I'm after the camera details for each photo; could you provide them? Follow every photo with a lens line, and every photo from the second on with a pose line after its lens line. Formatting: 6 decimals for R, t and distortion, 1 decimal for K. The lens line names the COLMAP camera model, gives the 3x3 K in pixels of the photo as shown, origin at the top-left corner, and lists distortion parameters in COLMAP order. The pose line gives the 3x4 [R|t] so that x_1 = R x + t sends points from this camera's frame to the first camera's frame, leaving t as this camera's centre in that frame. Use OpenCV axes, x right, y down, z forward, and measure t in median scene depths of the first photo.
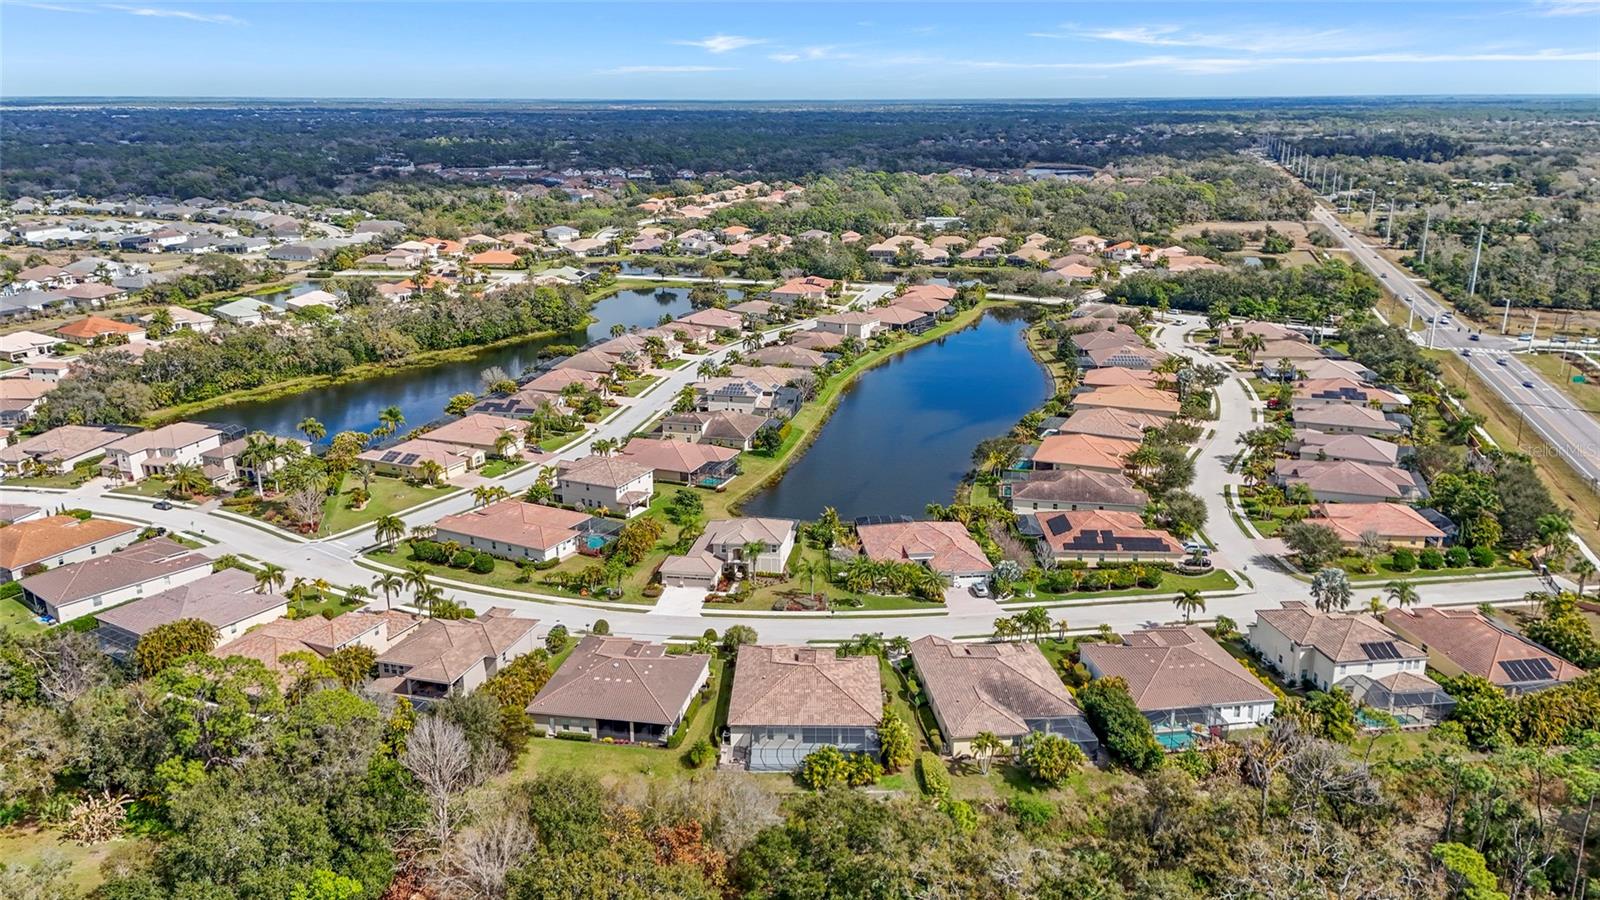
lens RADIAL K [[1296.3, 0, 775.9], [0, 1296.3, 452.3], [0, 0, 1]] dist [0.140674, -0.003328]
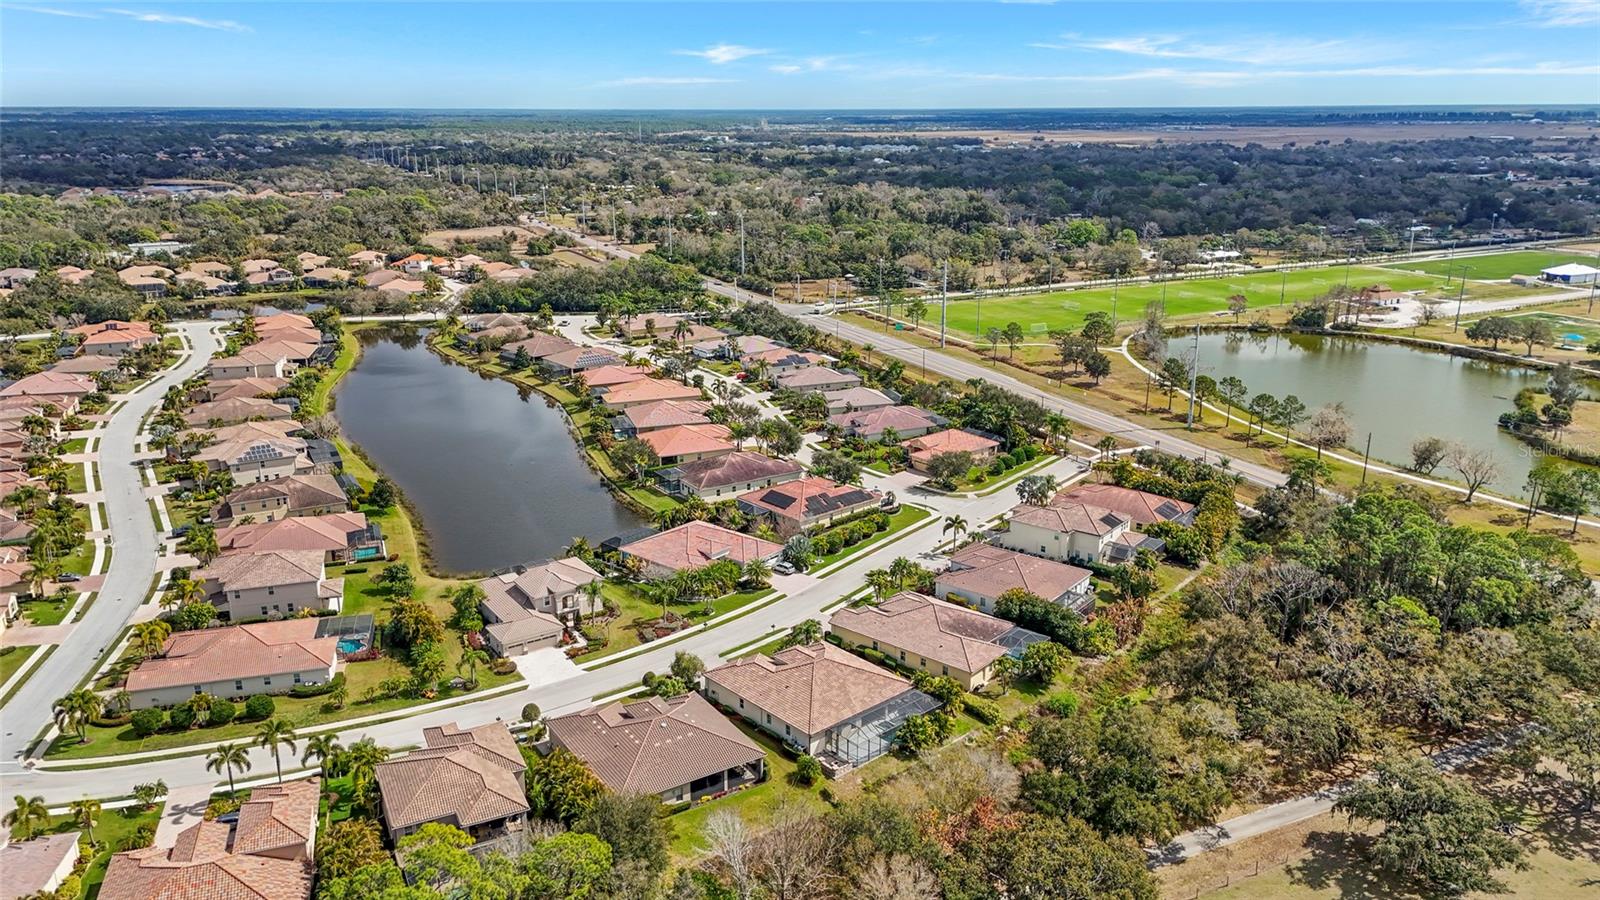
lens RADIAL K [[1296.3, 0, 775.9], [0, 1296.3, 452.3], [0, 0, 1]] dist [0.140674, -0.003328]
pose [[0.727662, -0.198693, 0.656527, -0.660821], [0.204831, 0.976399, 0.068476, -0.075197], [-0.654639, 0.084649, 0.751188, 0.247595]]
